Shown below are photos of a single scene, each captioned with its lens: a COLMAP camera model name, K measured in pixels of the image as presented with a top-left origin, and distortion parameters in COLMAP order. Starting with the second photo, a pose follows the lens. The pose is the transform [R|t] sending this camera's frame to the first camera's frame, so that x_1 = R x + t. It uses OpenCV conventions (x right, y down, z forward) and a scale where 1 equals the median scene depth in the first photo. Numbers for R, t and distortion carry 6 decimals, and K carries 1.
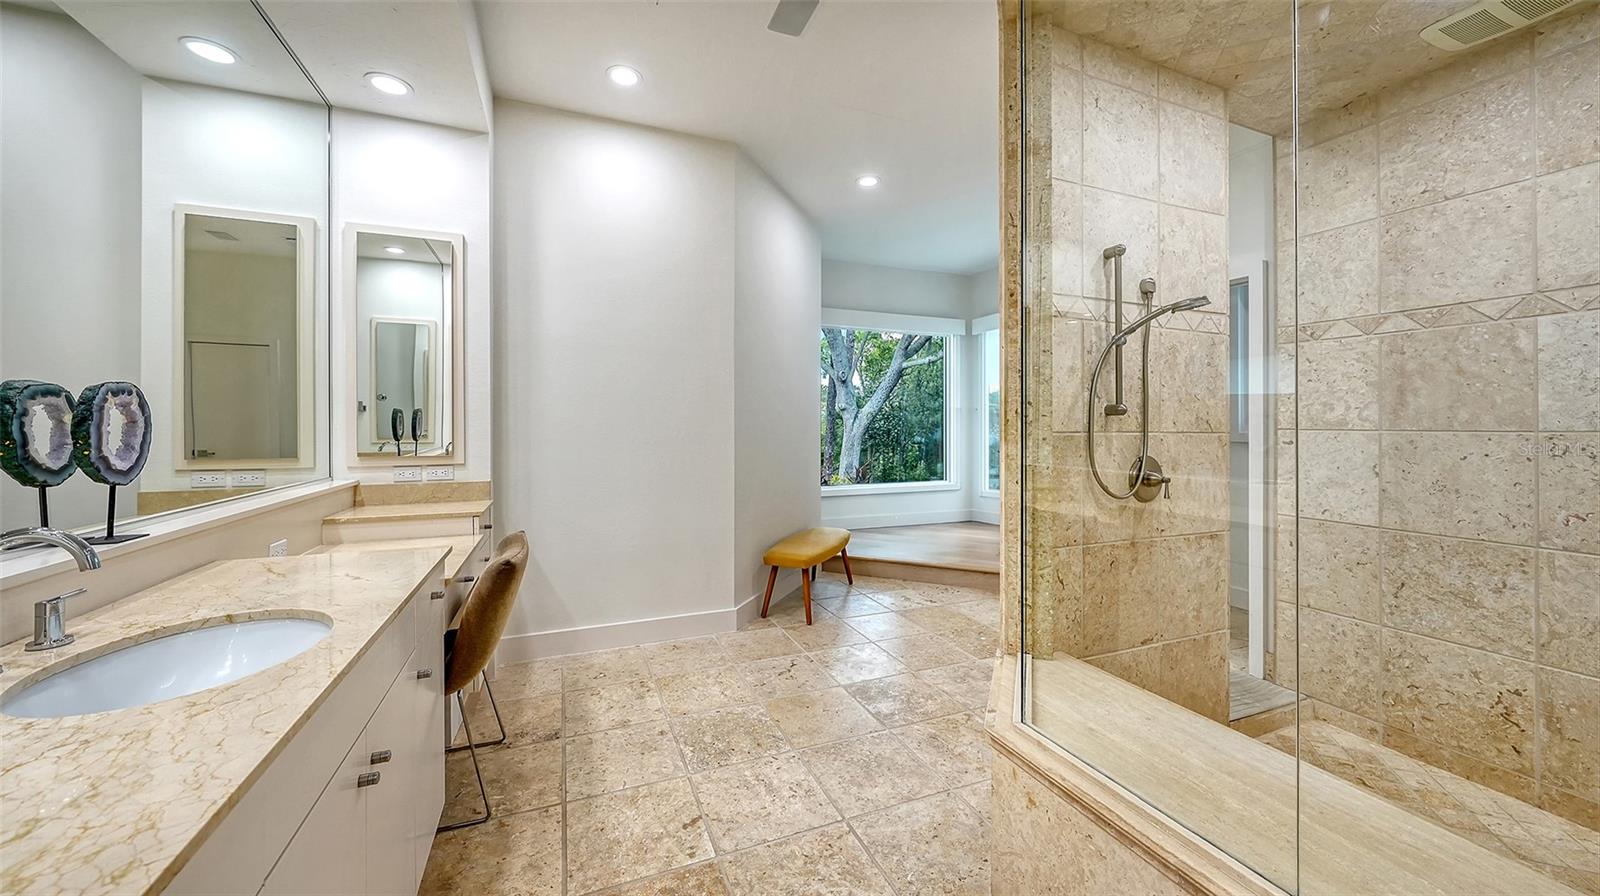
lens RADIAL K [[569.2, 0, 797.3], [0, 569.2, 423.4], [0, 0, 1]] dist [-0.000822, -0.000200]
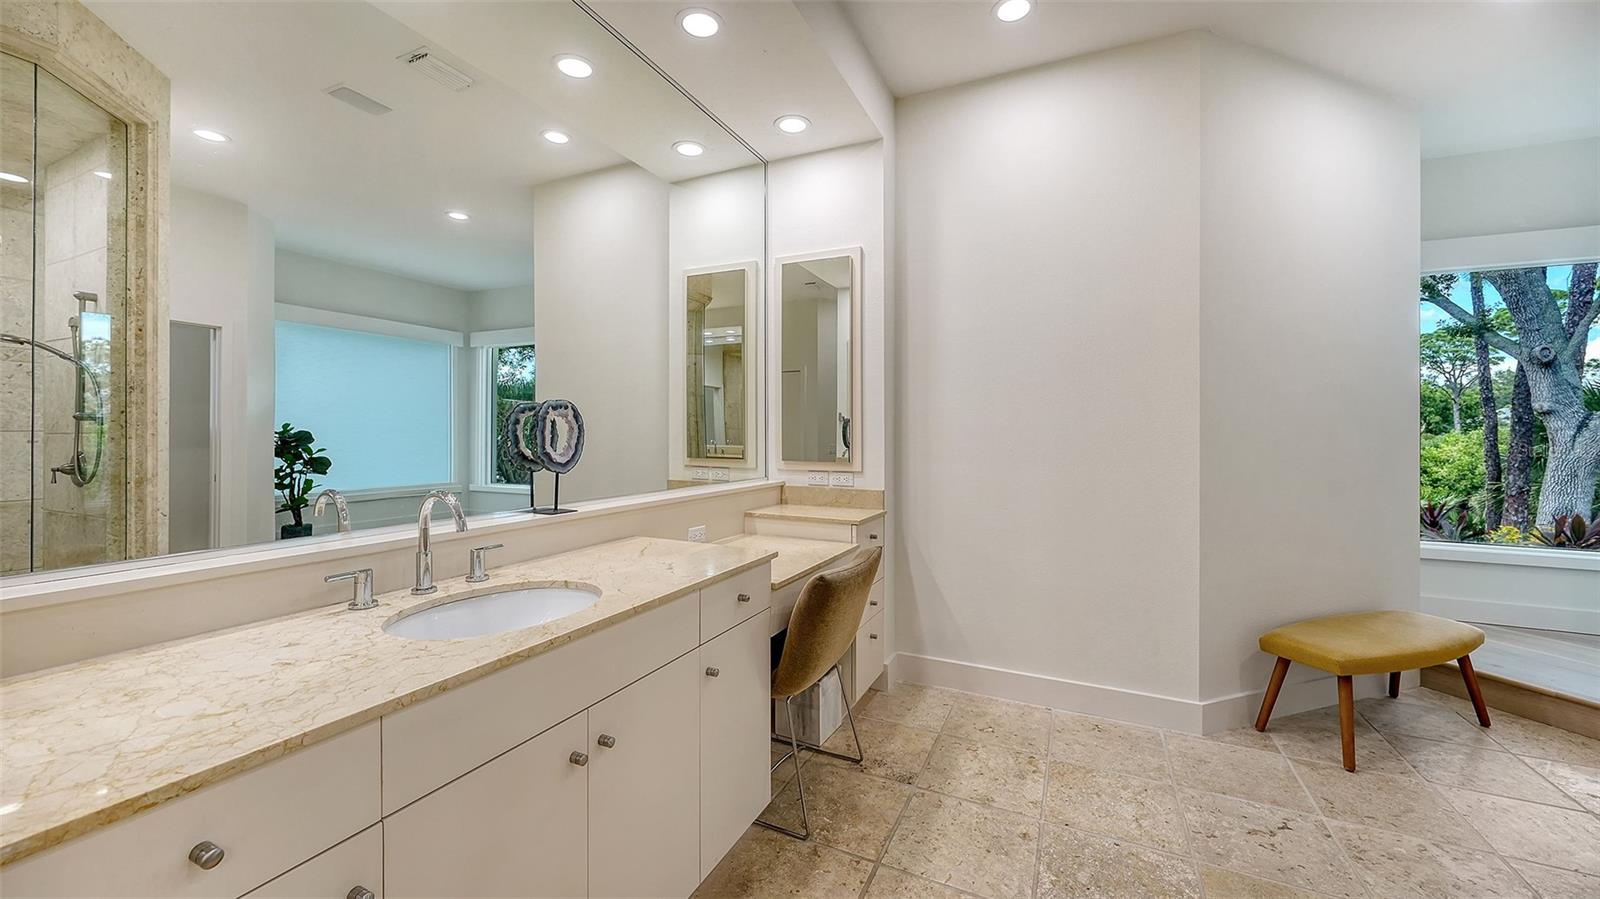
lens RADIAL K [[601.0, 0, 799.0], [0, 601.0, 431.3], [0, 0, 1]] dist [-0.002094, -0.000588]
pose [[0.670859, 0.003952, -0.741575, 0.148172], [-0.007195, 0.999973, -0.001181, 0.001118], [0.741550, 0.006128, 0.670869, 0.216126]]
